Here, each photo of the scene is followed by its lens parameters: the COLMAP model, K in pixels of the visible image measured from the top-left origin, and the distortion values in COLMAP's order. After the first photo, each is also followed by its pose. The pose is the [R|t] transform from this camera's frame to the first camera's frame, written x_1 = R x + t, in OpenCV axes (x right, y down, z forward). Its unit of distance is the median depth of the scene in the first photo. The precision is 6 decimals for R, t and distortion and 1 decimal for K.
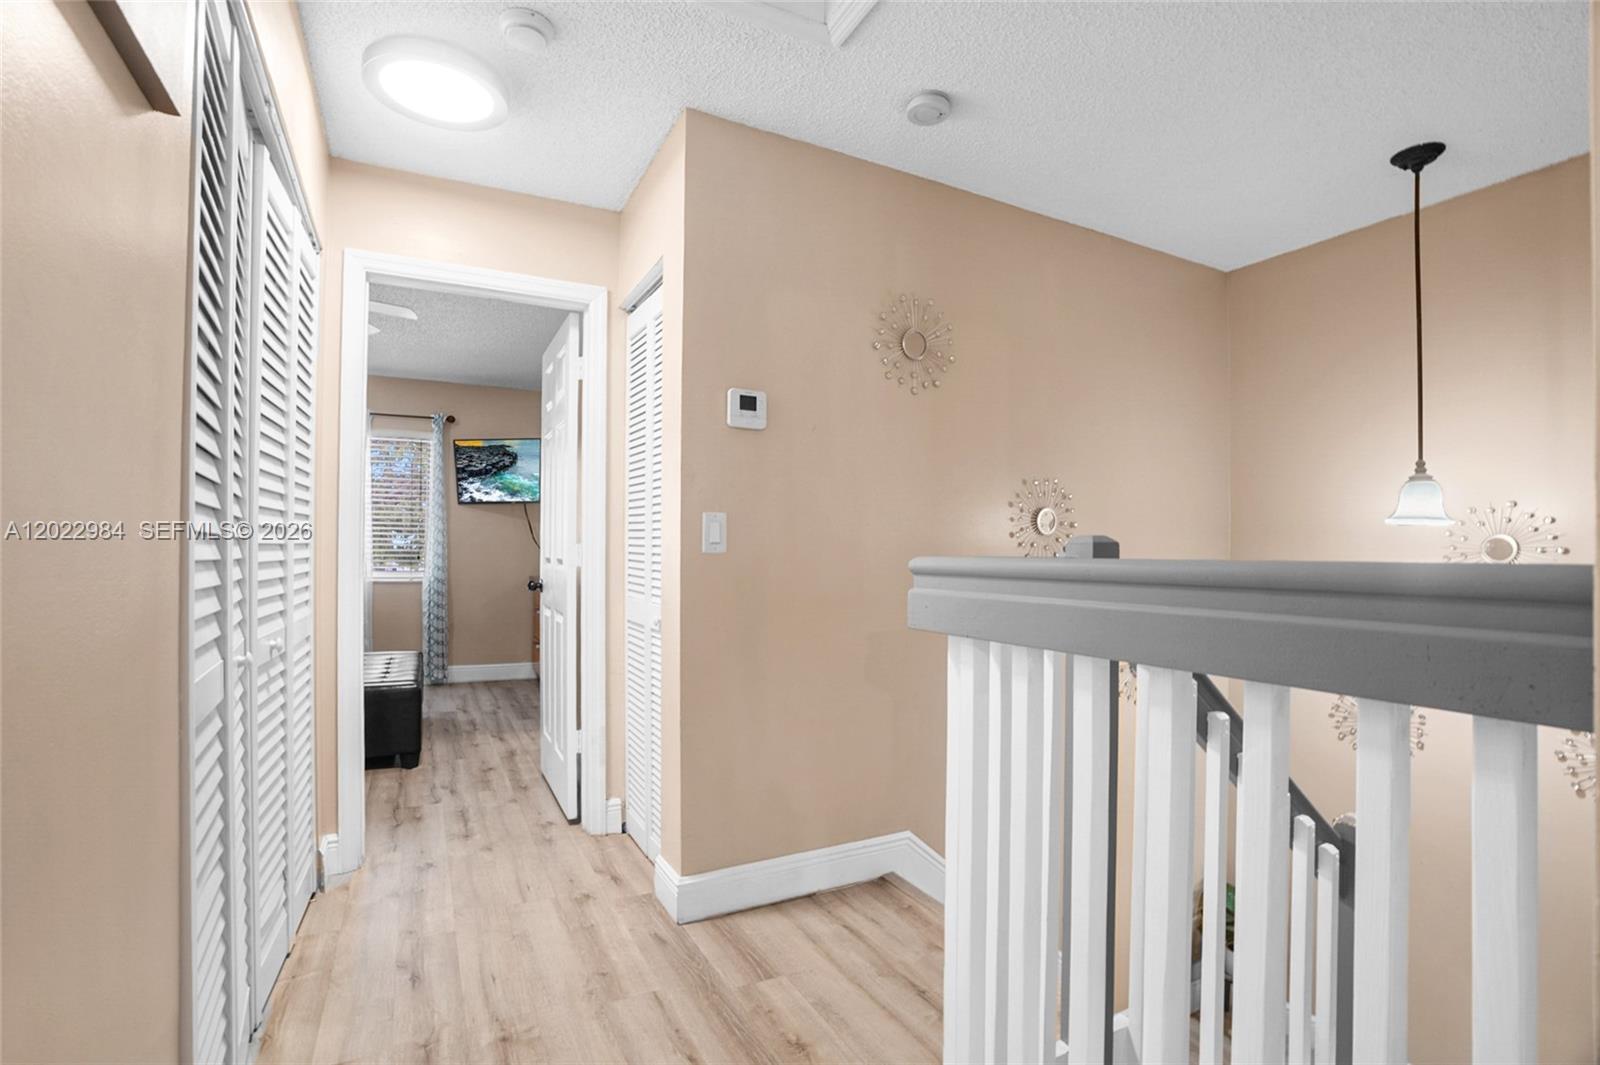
lens RADIAL K [[747.5, 0, 801.5], [0, 747.5, 540.2], [0, 0, 1]] dist [-0.069759, 0.026625]
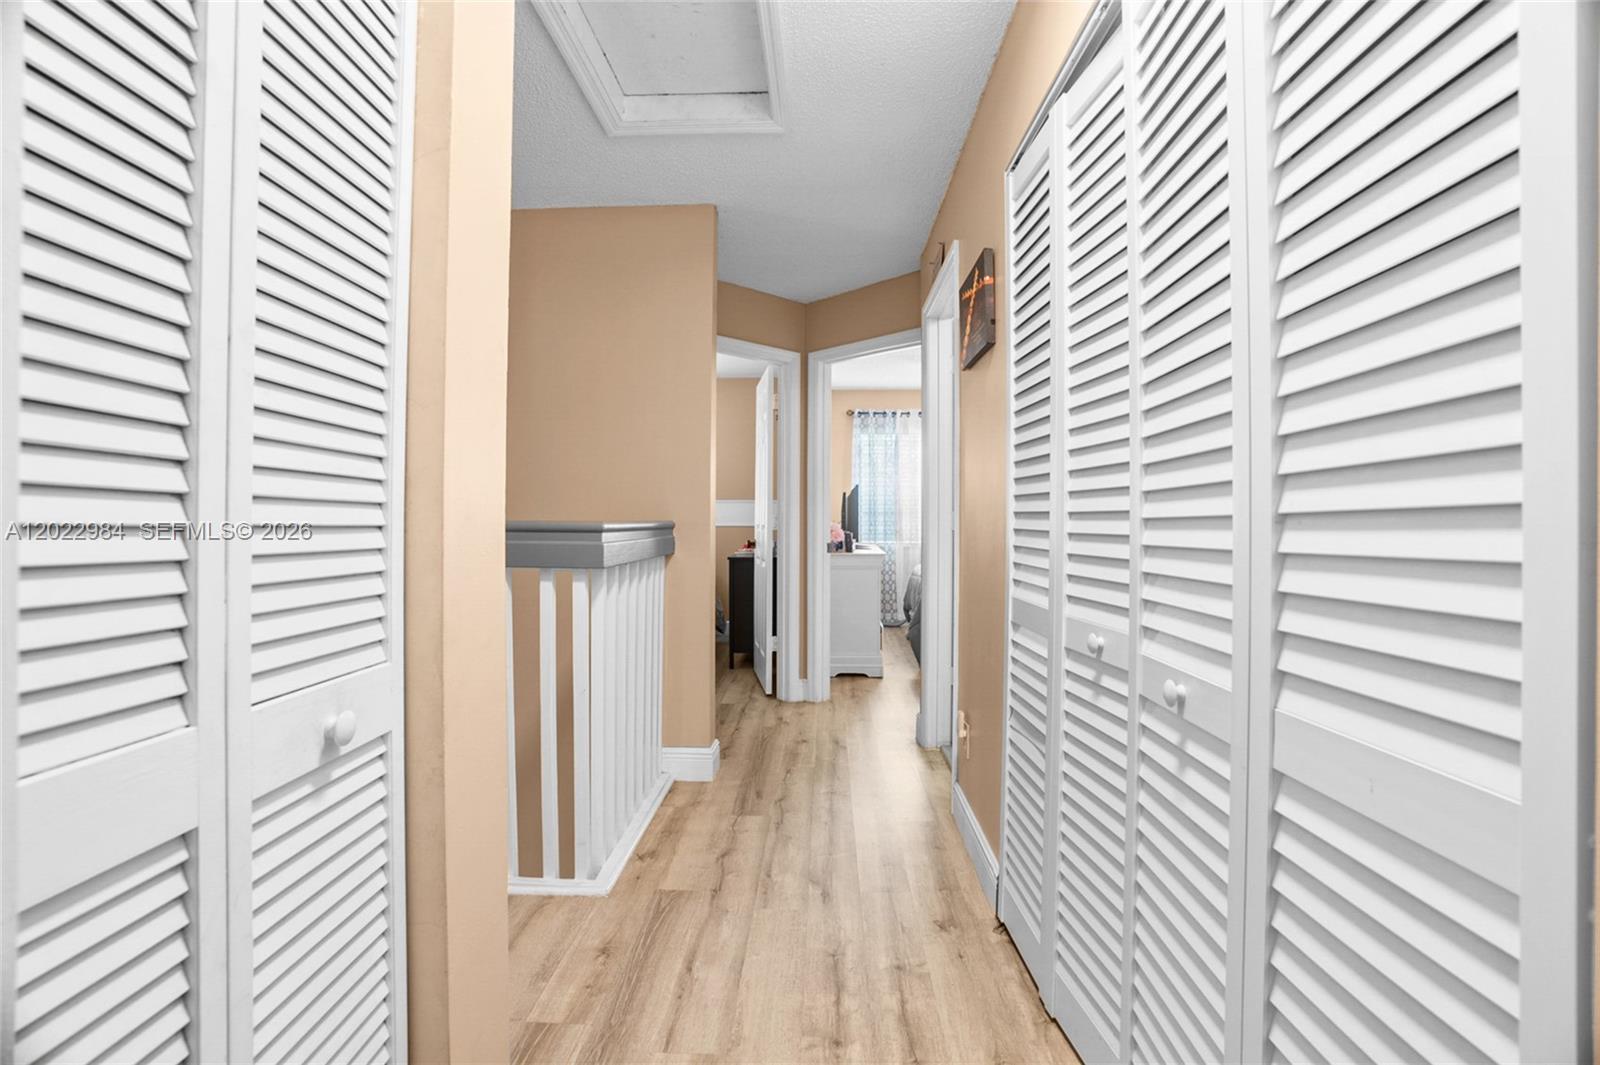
lens RADIAL K [[747.5, 0, 801.5], [0, 747.5, 540.2], [0, 0, 1]] dist [-0.069759, 0.026625]
pose [[-0.871830, -0.027513, 0.489036, -0.509392], [-0.020266, 0.999592, 0.020107, 0.013197], [-0.489389, 0.007619, -0.872032, 1.150926]]
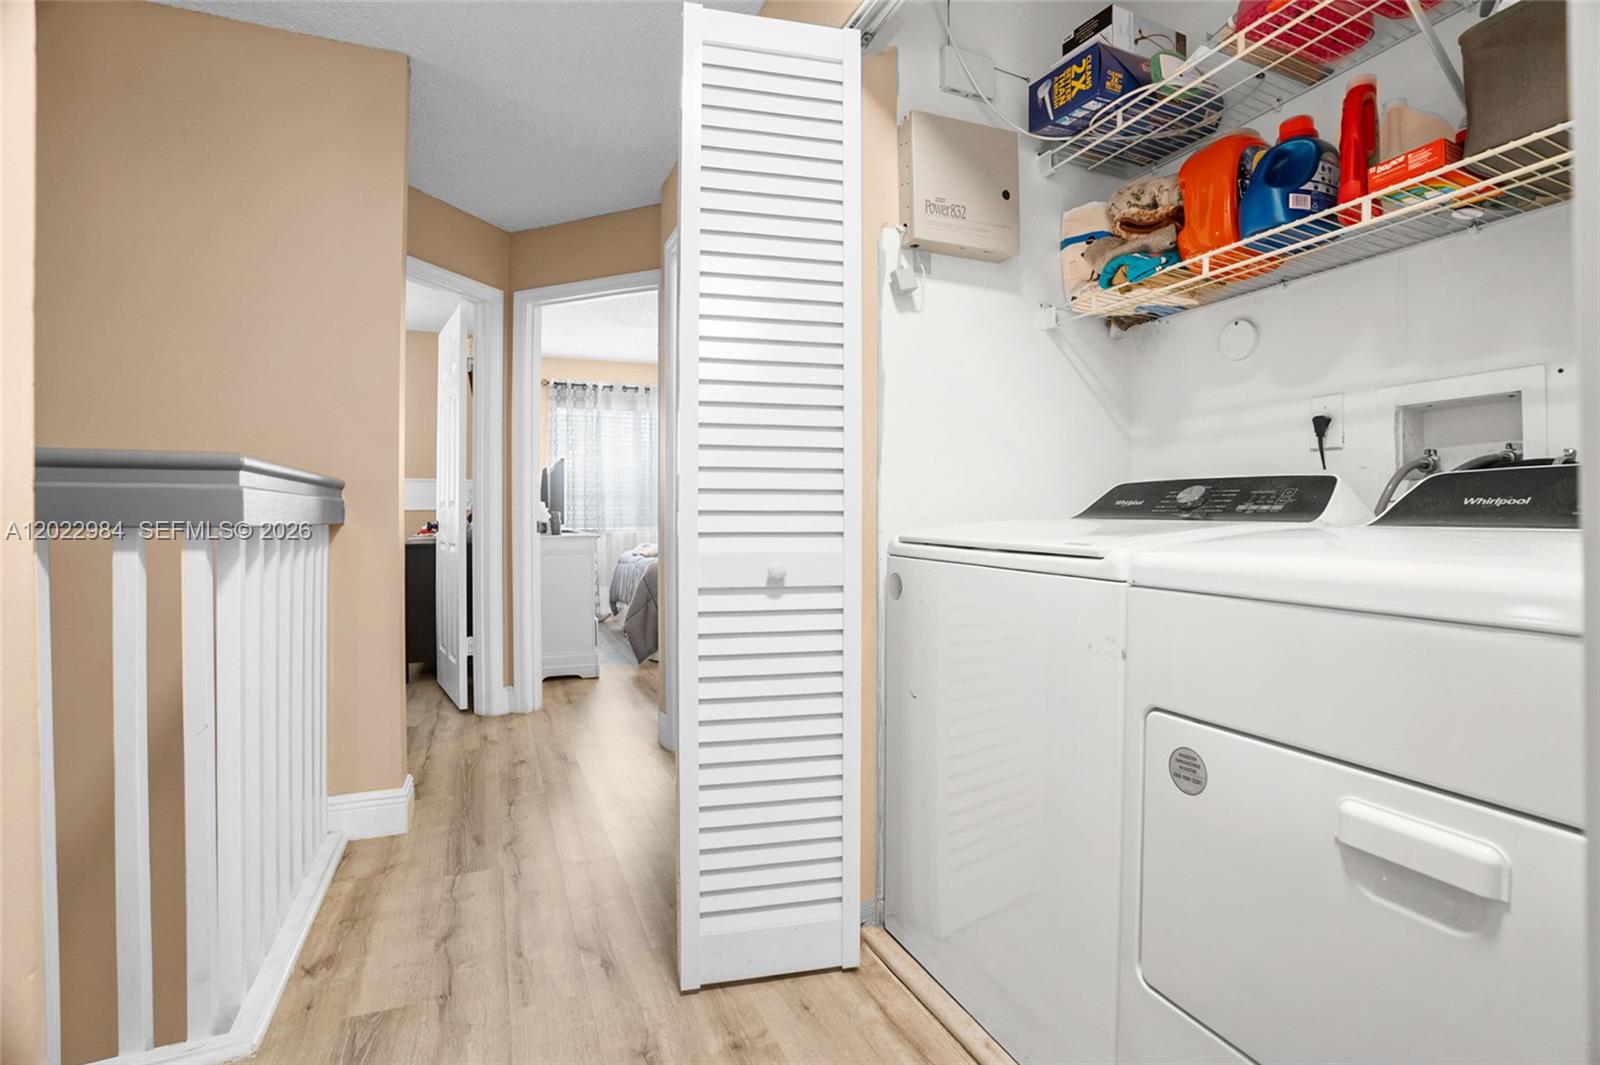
lens RADIAL K [[751.2, 0, 814.2], [0, 751.2, 527.4], [0, 0, 1]] dist [-0.069124, 0.028456]
pose [[-0.997813, -0.010949, 0.065194, -0.347652], [-0.011043, 0.999938, -0.001090, 0.060535], [-0.065178, -0.001807, -0.997872, 1.020394]]
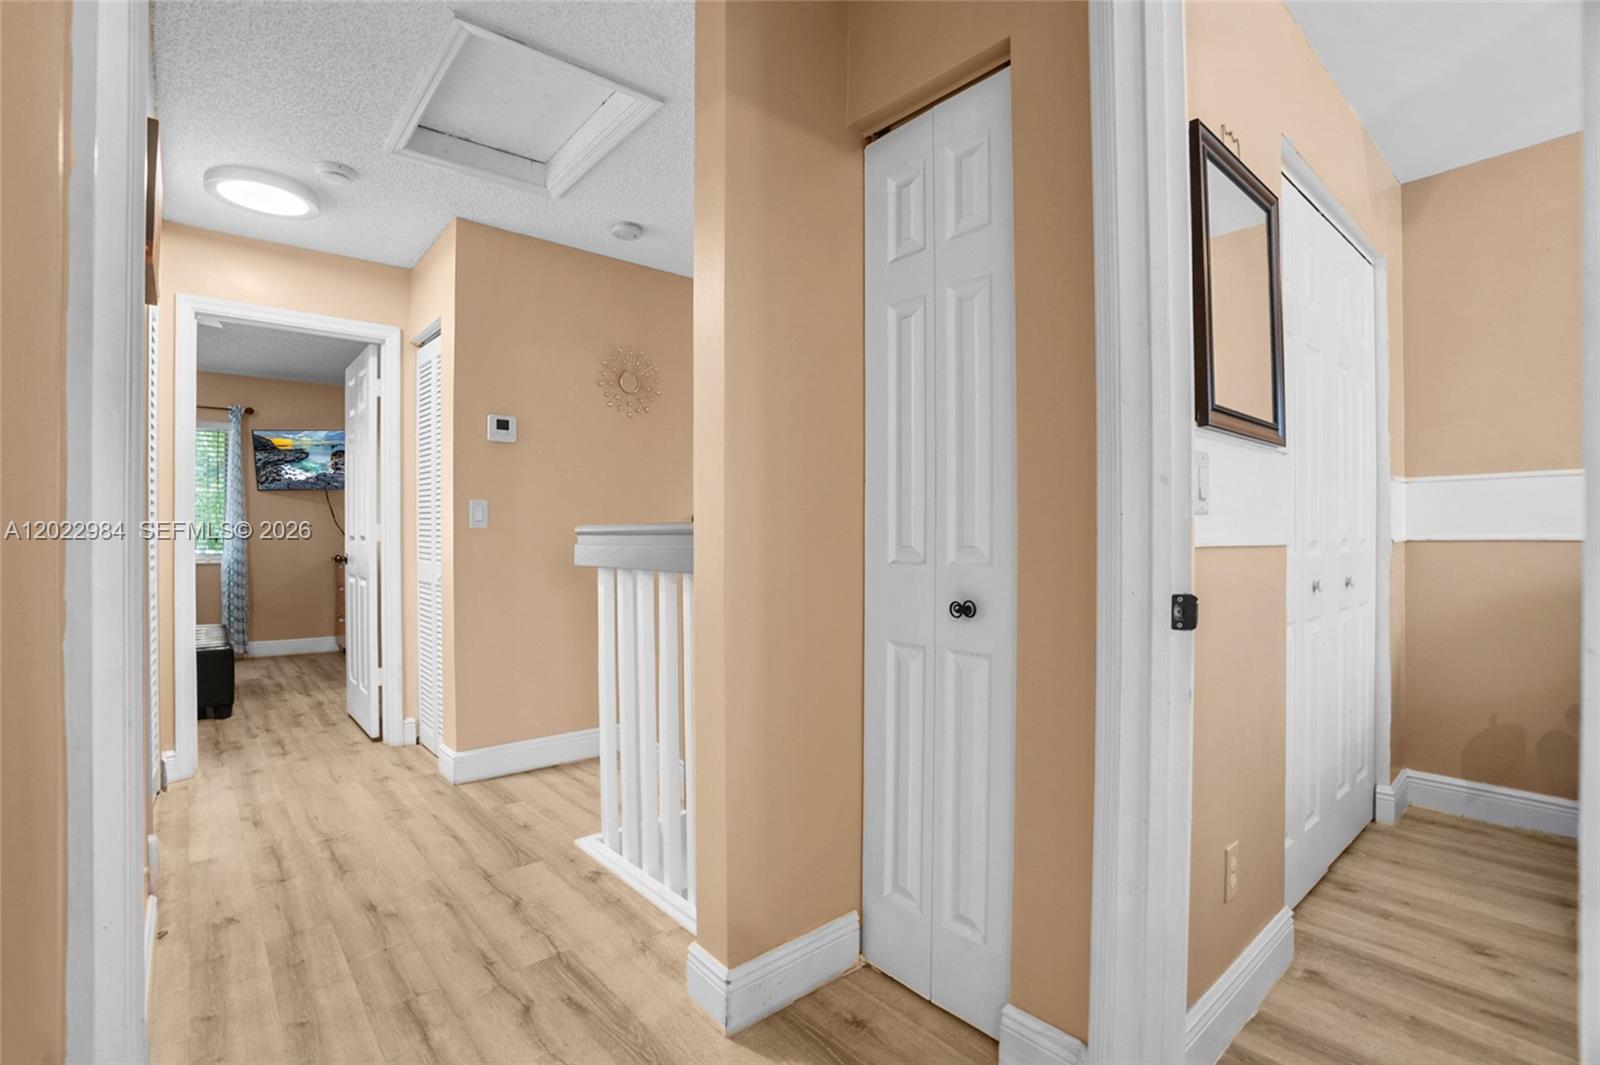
lens RADIAL K [[739.1, 0, 803.1], [0, 739.1, 526.2], [0, 0, 1]] dist [-0.067302, 0.025263]
pose [[0.972582, -0.008166, 0.232418, 0.144540], [0.007485, 0.999965, 0.003813, 0.011526], [-0.232441, -0.001968, 0.972608, -0.456390]]
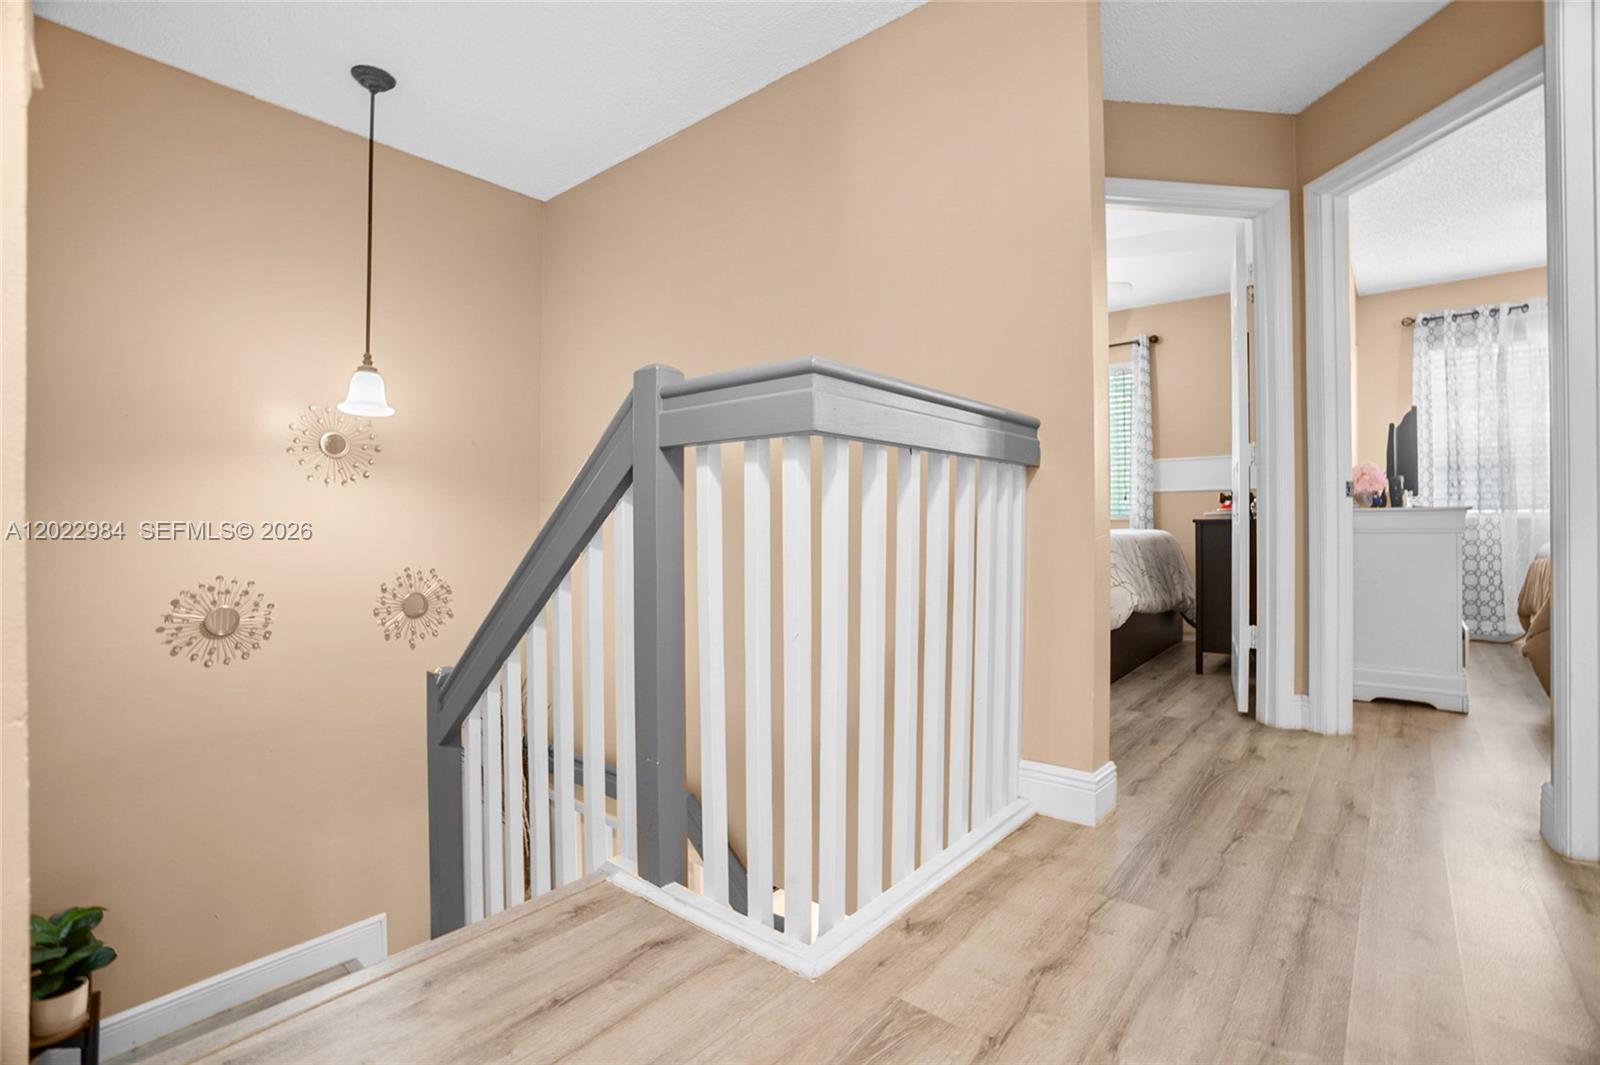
lens RADIAL K [[739.1, 0, 803.1], [0, 739.1, 526.2], [0, 0, 1]] dist [-0.067302, 0.025263]
pose [[-0.386629, -0.010171, 0.922179, -0.370909], [-0.015254, 0.999873, 0.004632, 0.124609], [-0.922109, -0.012276, -0.386735, 0.743261]]
